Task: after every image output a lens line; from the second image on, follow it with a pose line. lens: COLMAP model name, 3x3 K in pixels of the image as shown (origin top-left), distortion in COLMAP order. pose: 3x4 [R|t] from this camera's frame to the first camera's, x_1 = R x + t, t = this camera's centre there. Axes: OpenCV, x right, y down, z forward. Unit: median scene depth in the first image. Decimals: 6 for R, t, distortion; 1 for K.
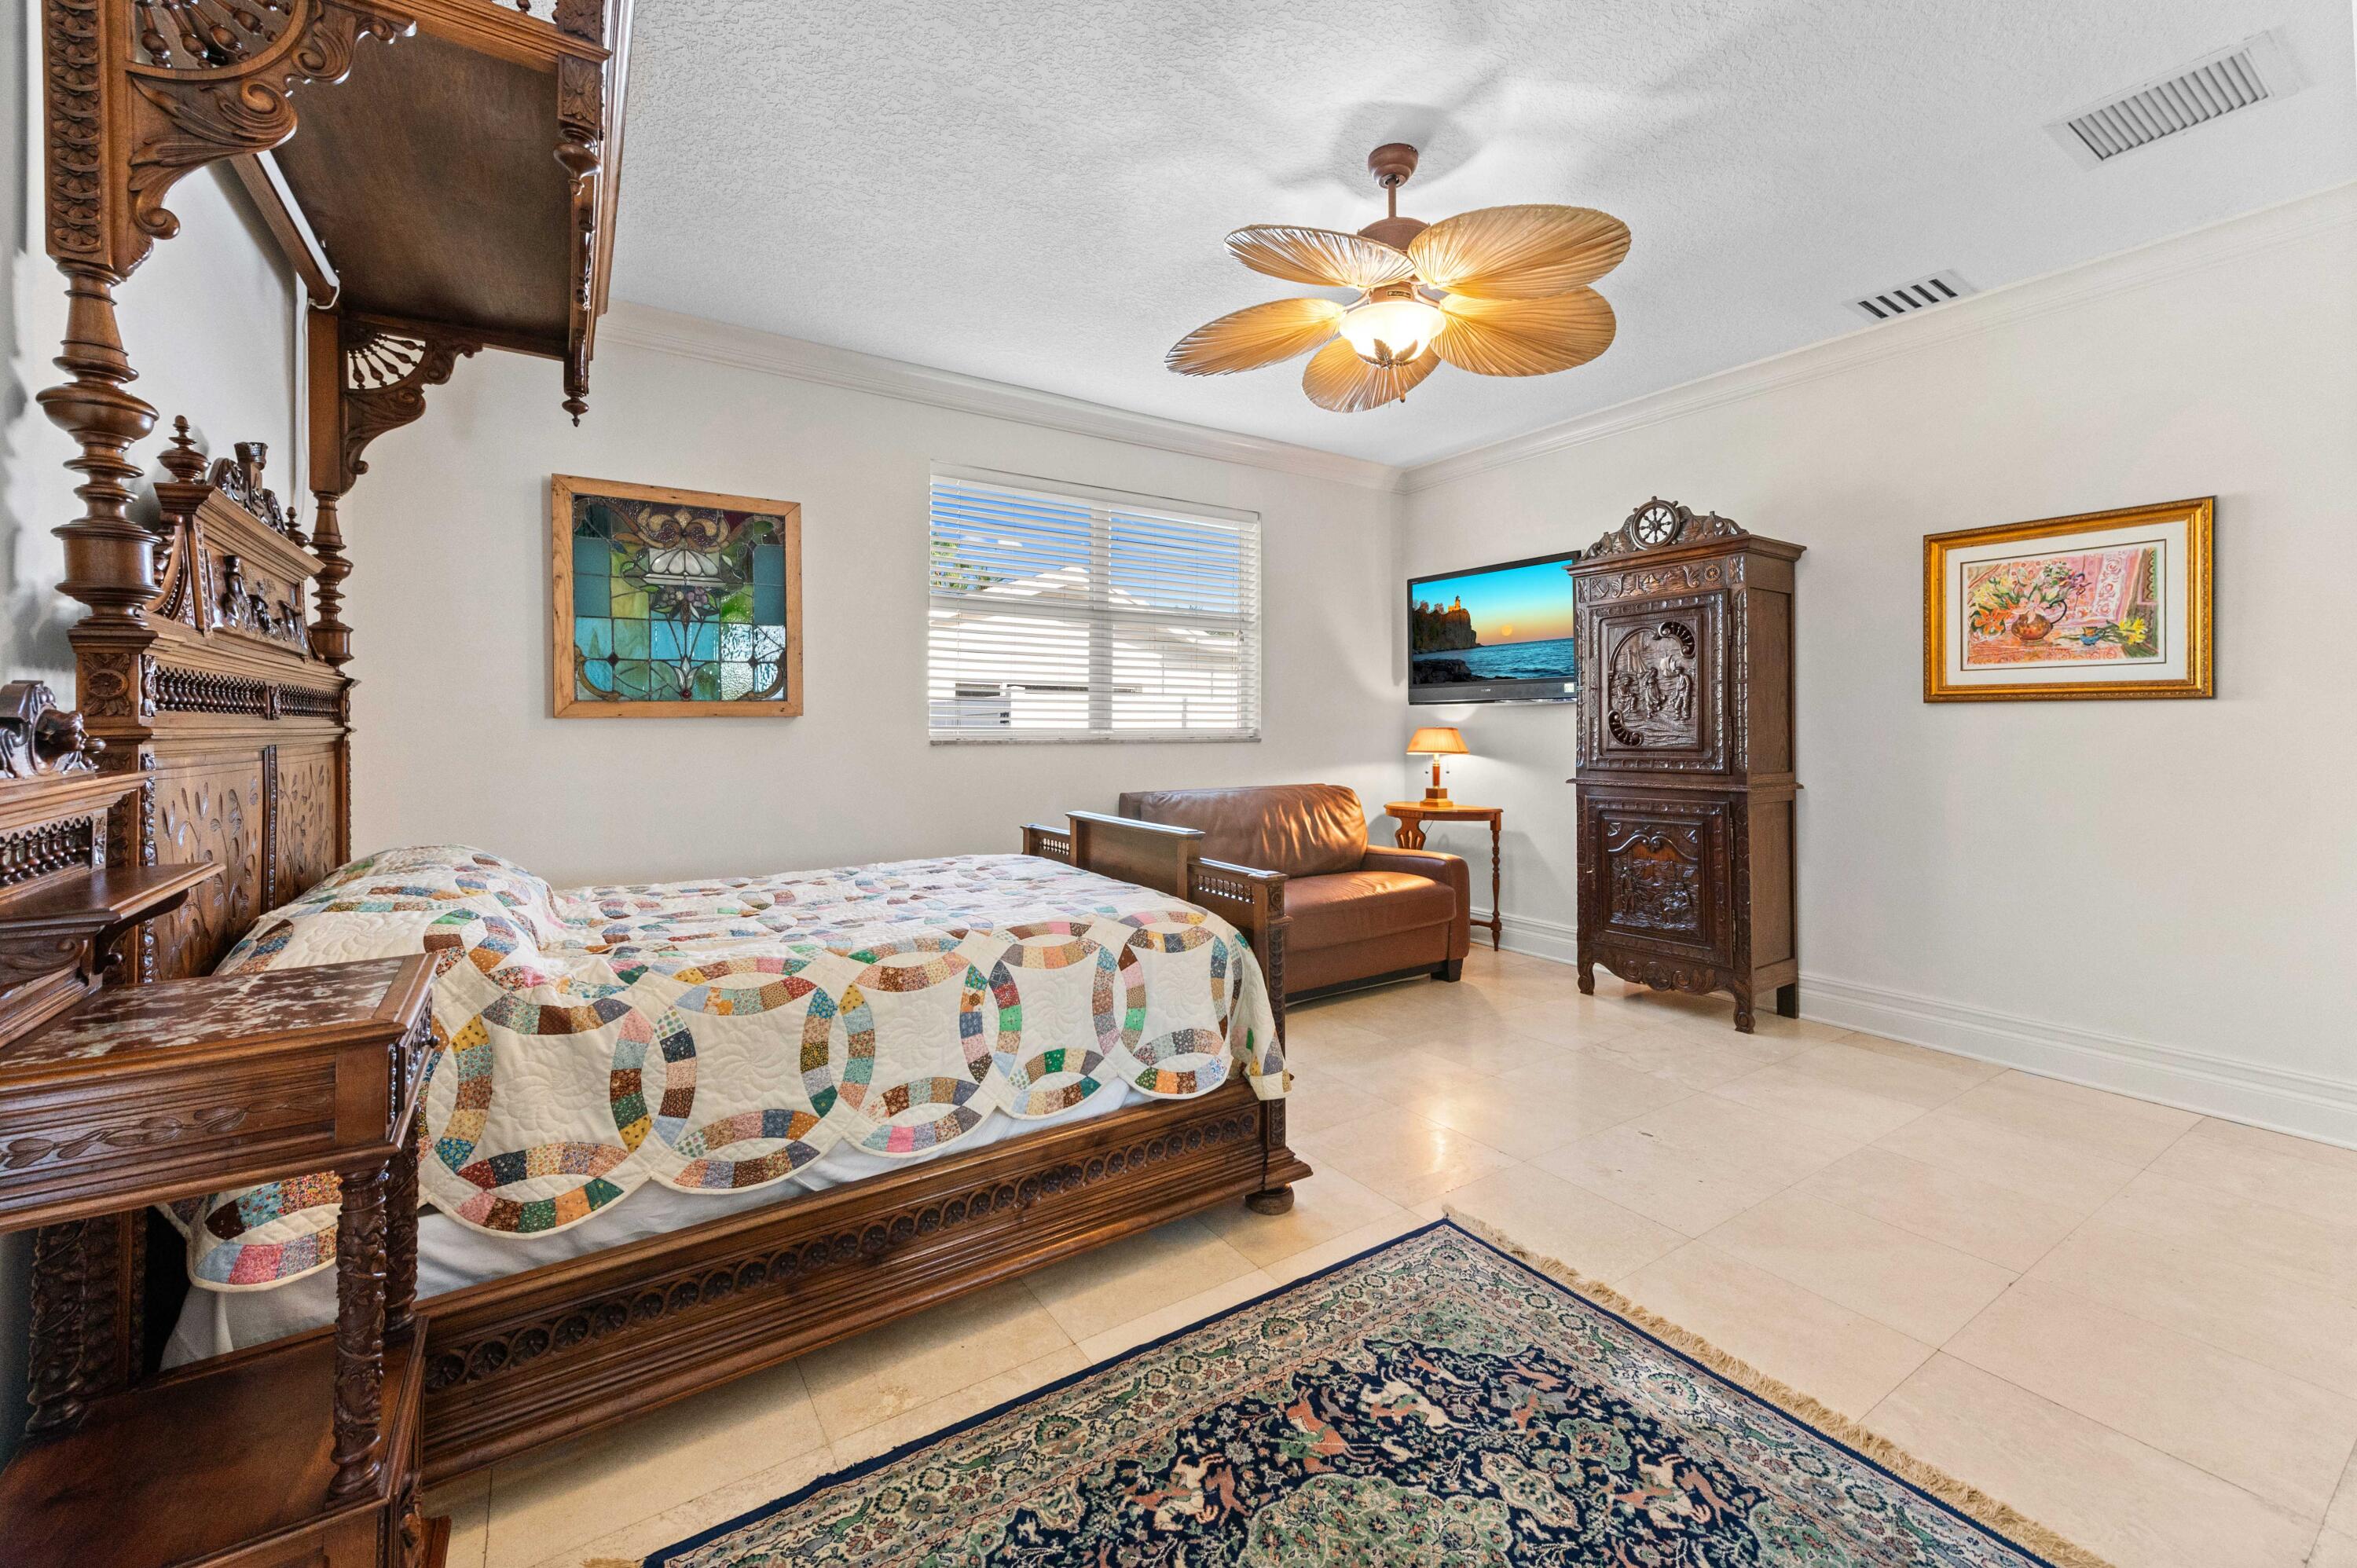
lens RADIAL K [[941.9, 0, 1169.3], [0, 941.9, 721.8], [0, 0, 1]] dist [0.018555, 0.000074]
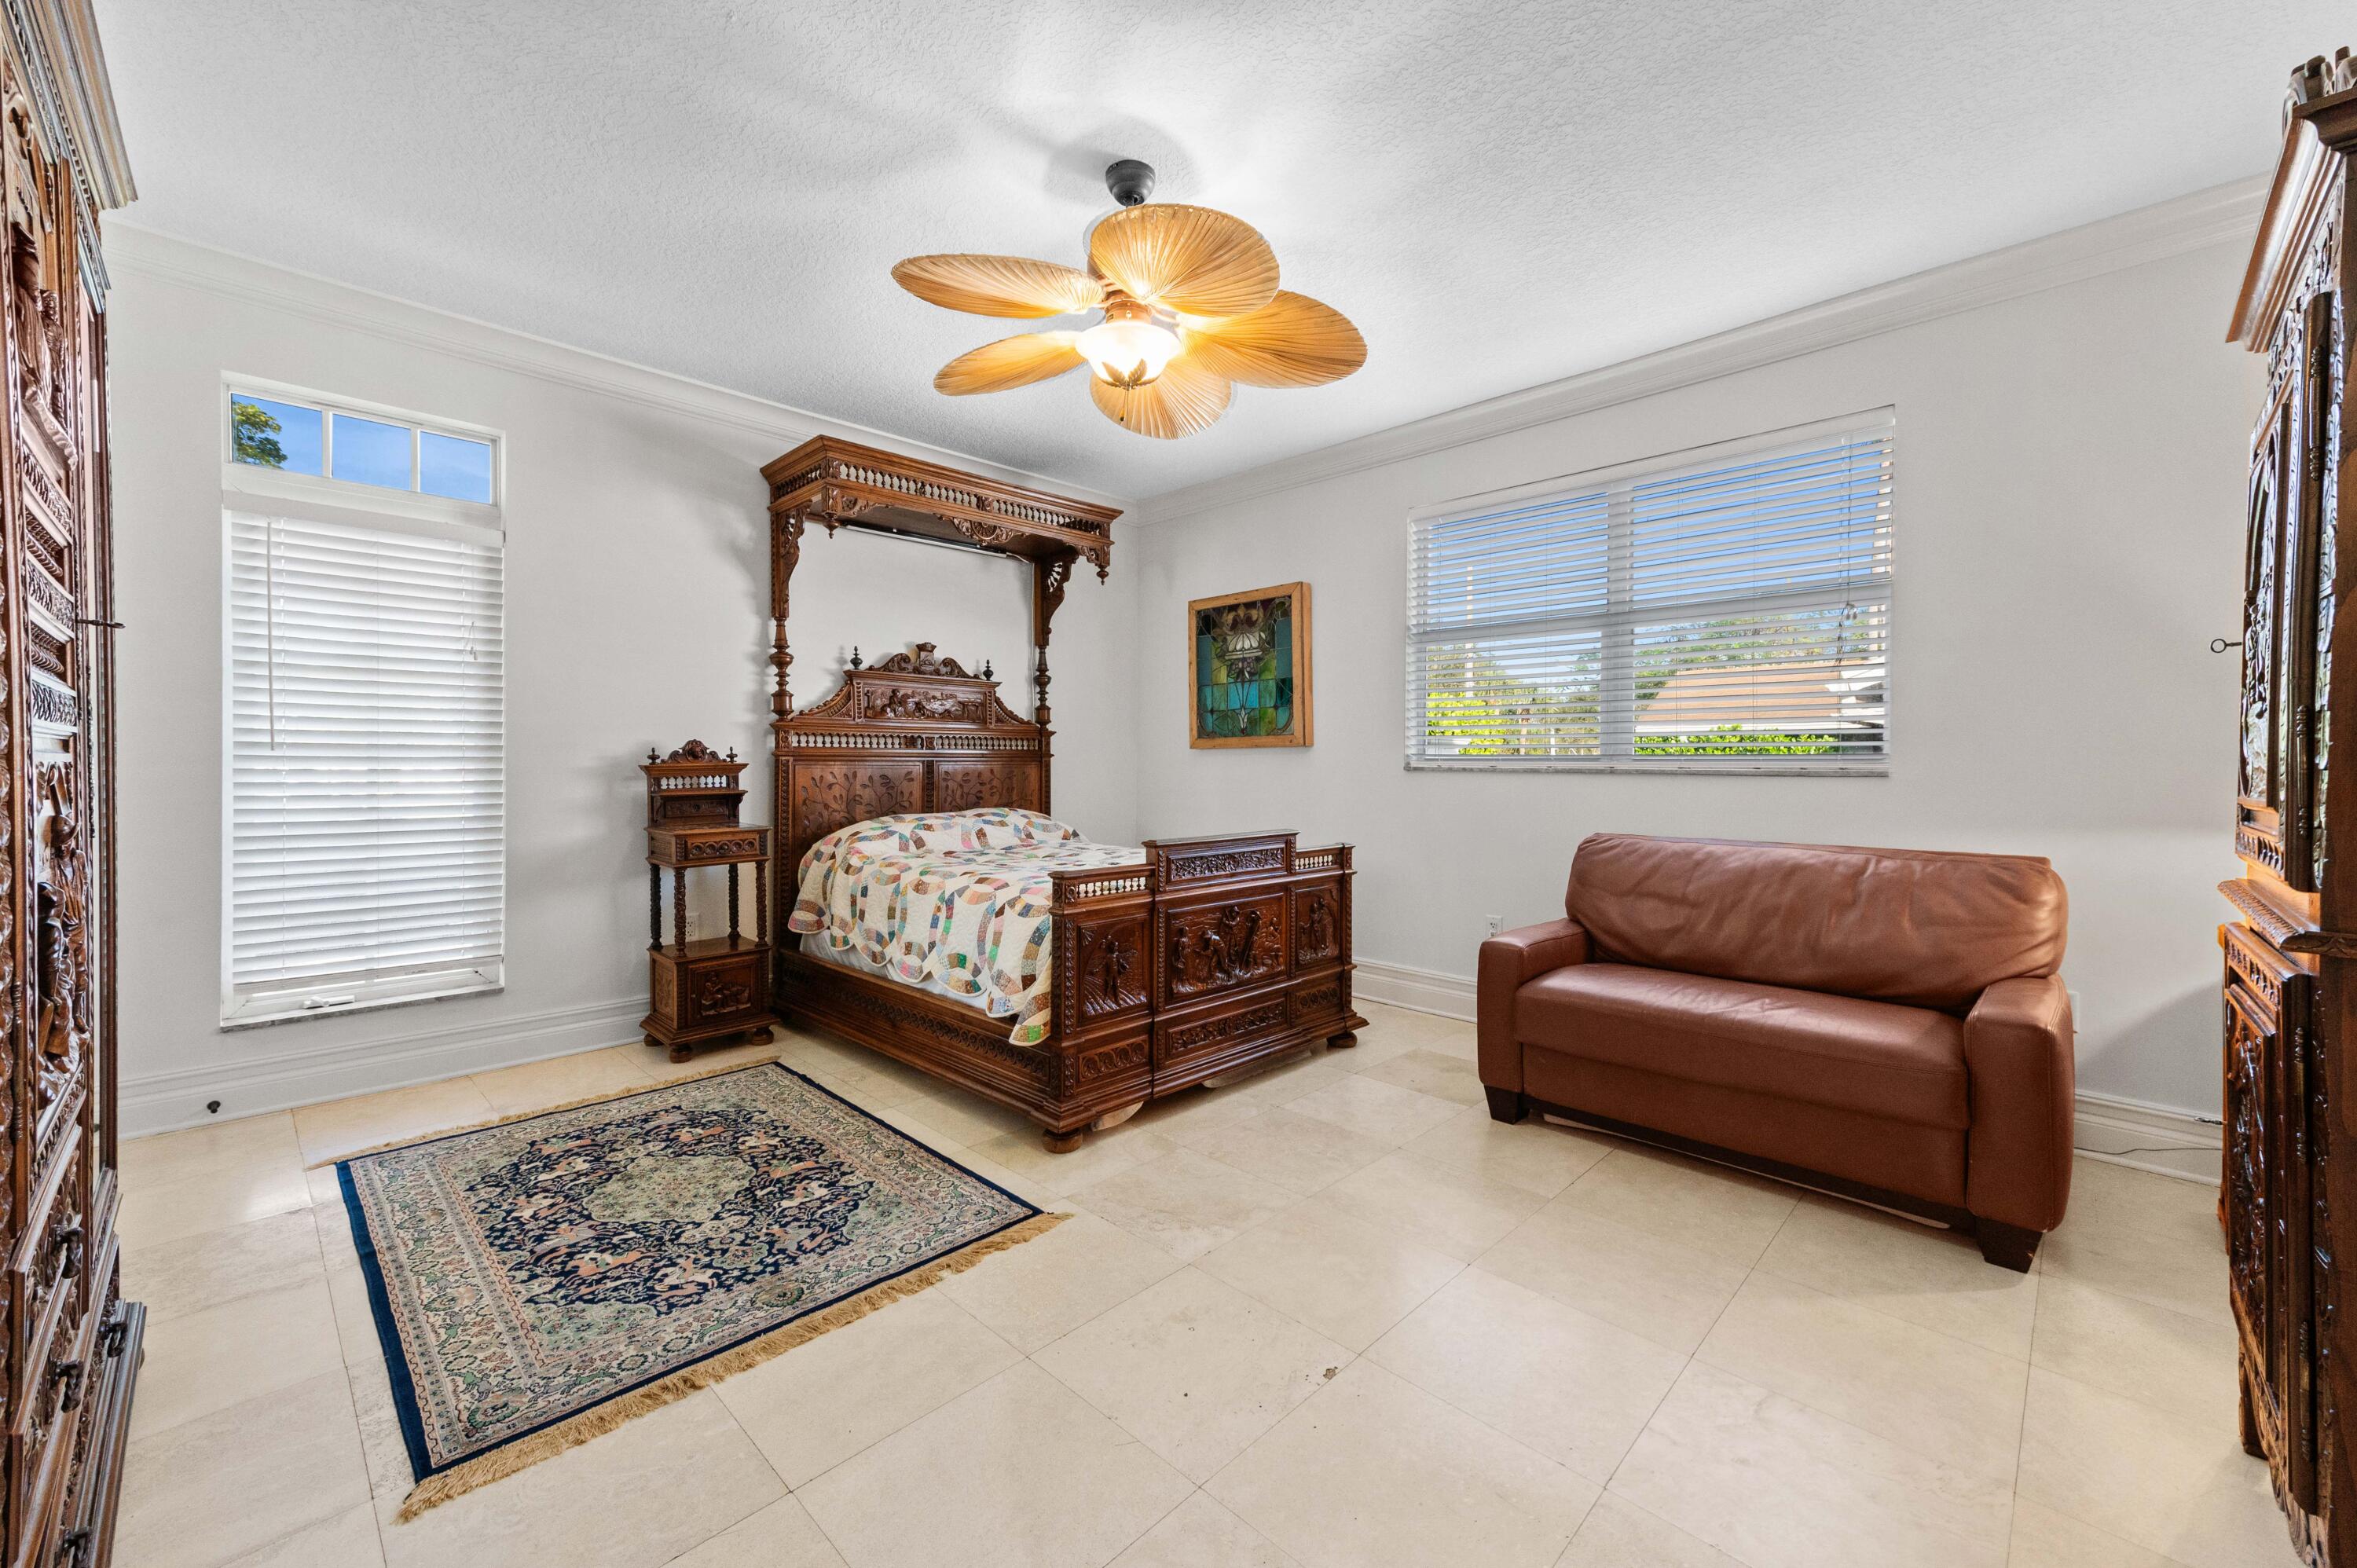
lens RADIAL K [[920.5, 0, 1183.9], [0, 920.5, 768.9], [0, 0, 1]] dist [0.018395, 0.000022]
pose [[0.218841, 0.009762, -0.975712, 1.661286], [0.001266, 0.999946, 0.010288, 0.025005], [0.975760, -0.003486, 0.218817, 1.164220]]
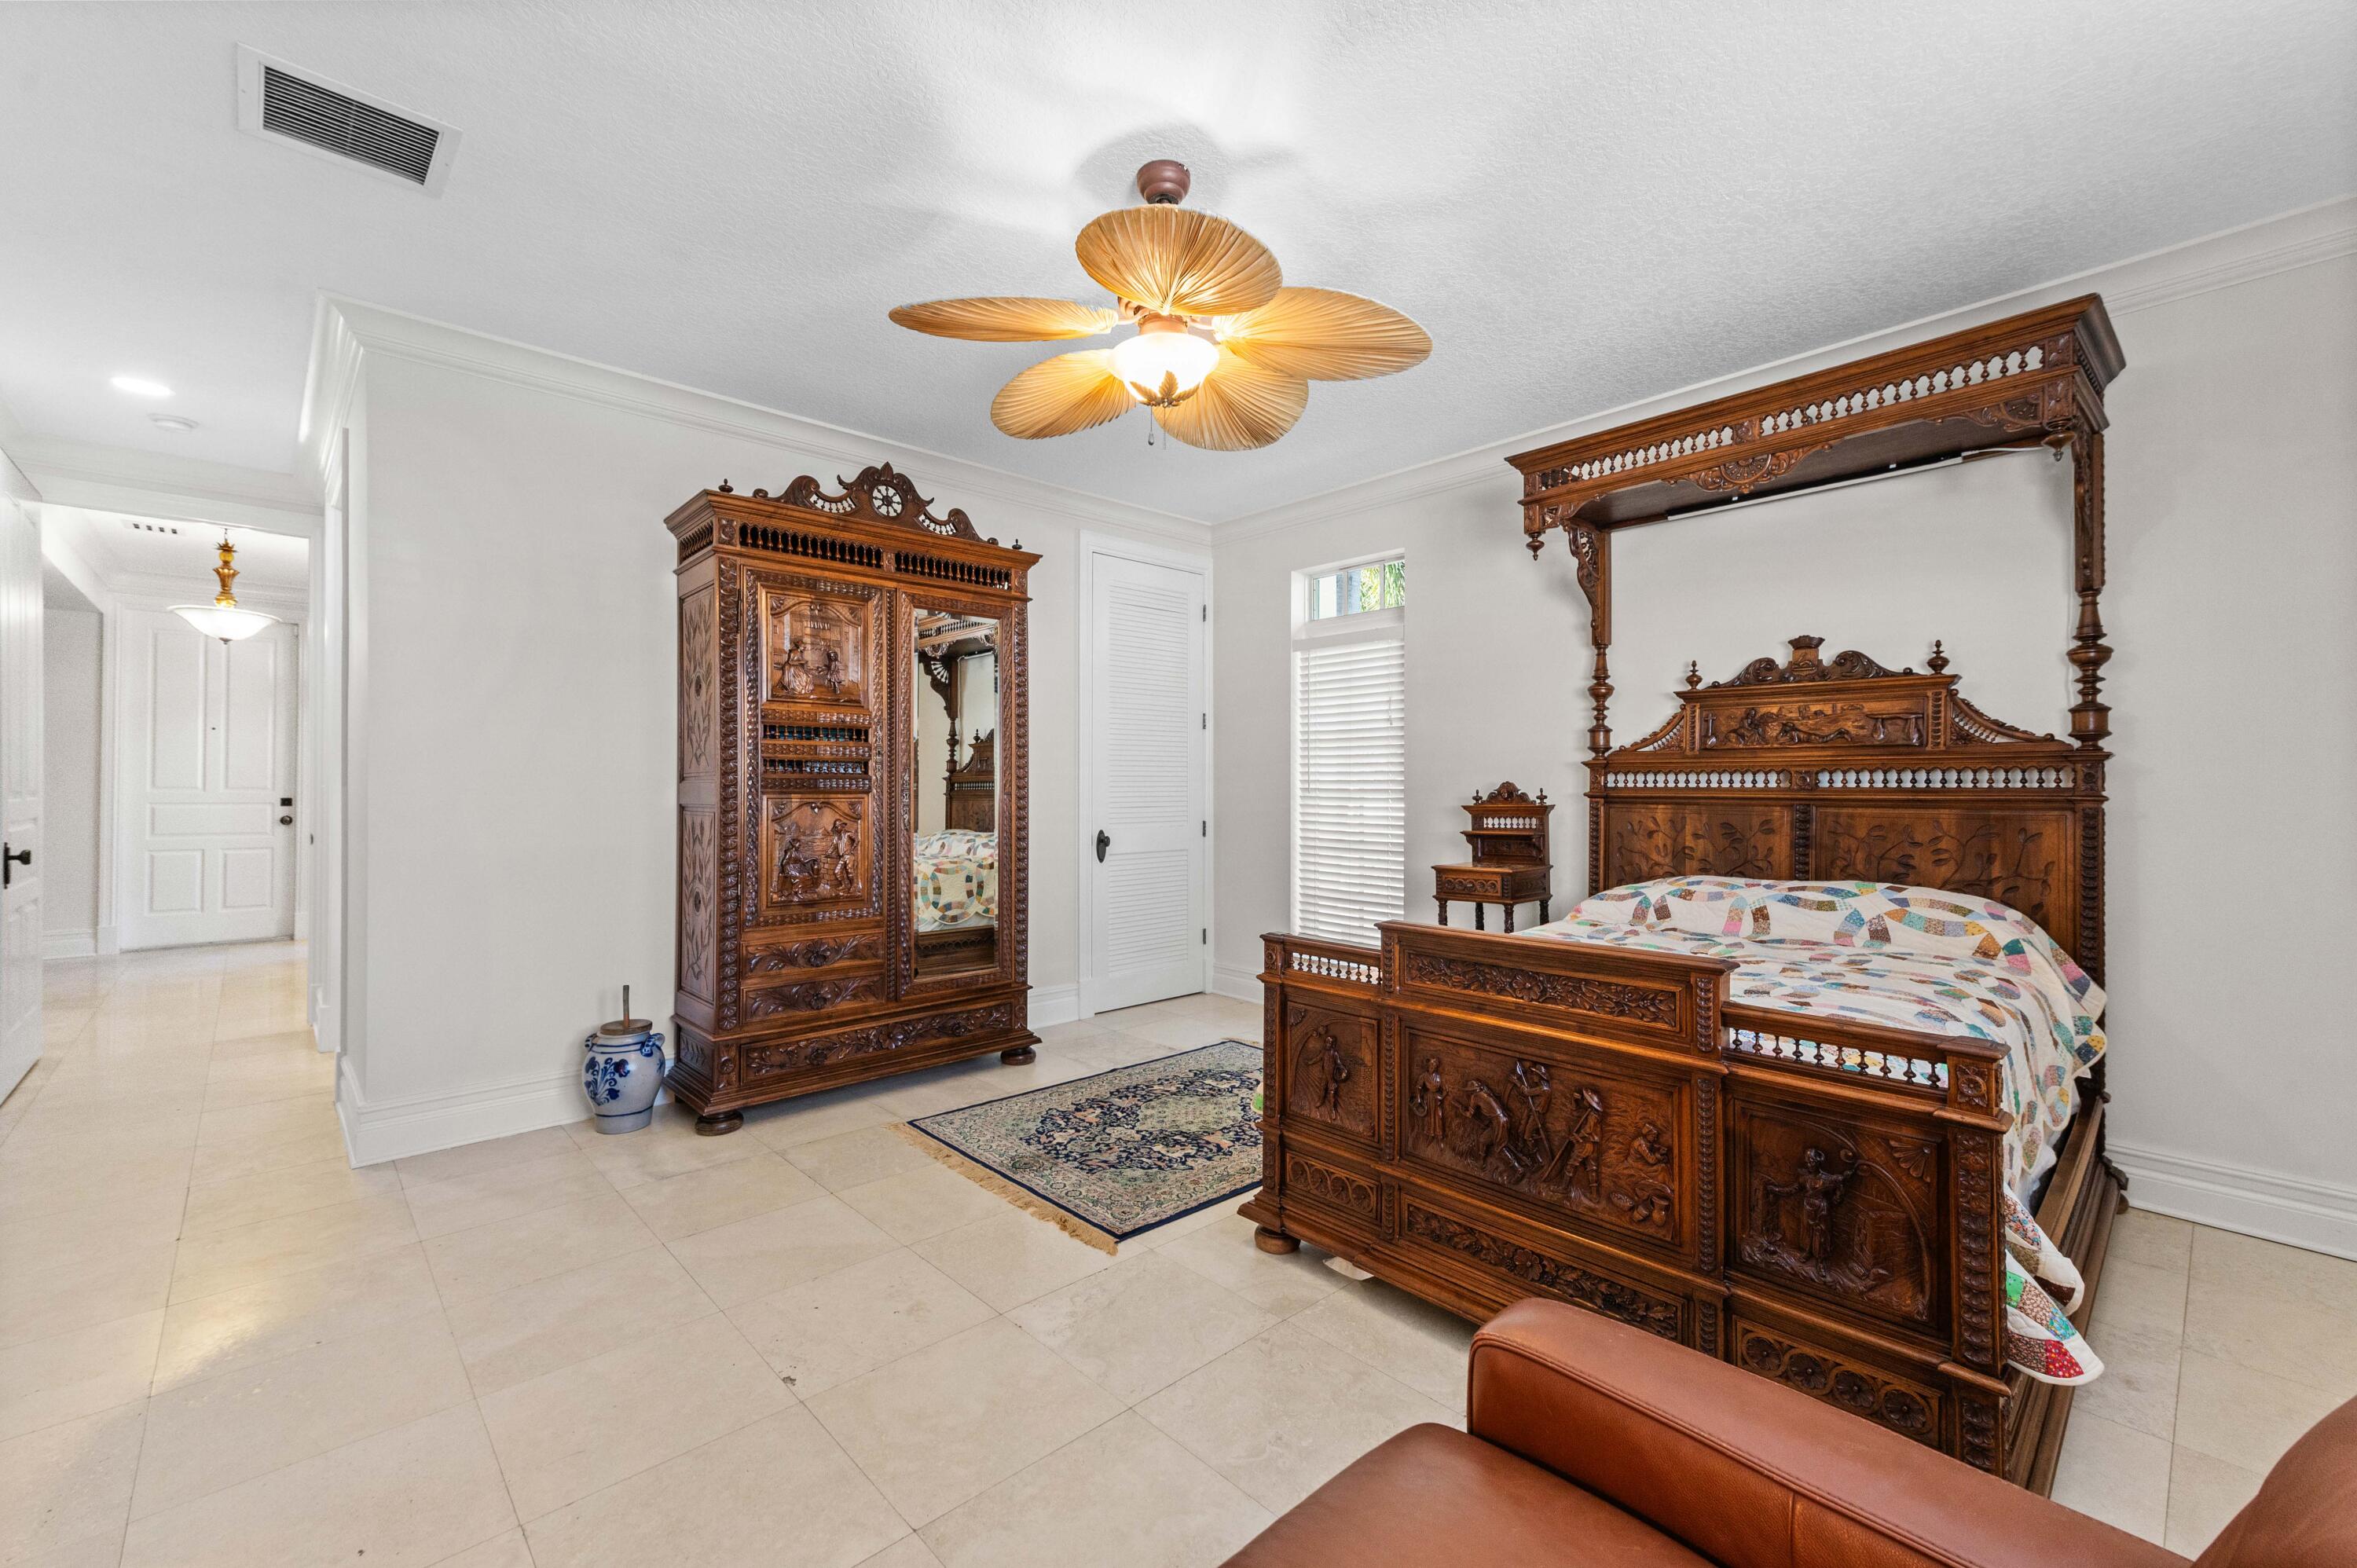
lens RADIAL K [[965.5, 0, 1178.5], [0, 965.5, 784.0], [0, 0, 1]] dist [0.000433, 0.000022]
pose [[-0.984834, -0.003869, -0.173454, 0.525542], [-0.002514, 0.999965, -0.008031, 0.004578], [0.173479, -0.007473, -0.984809, 2.657330]]
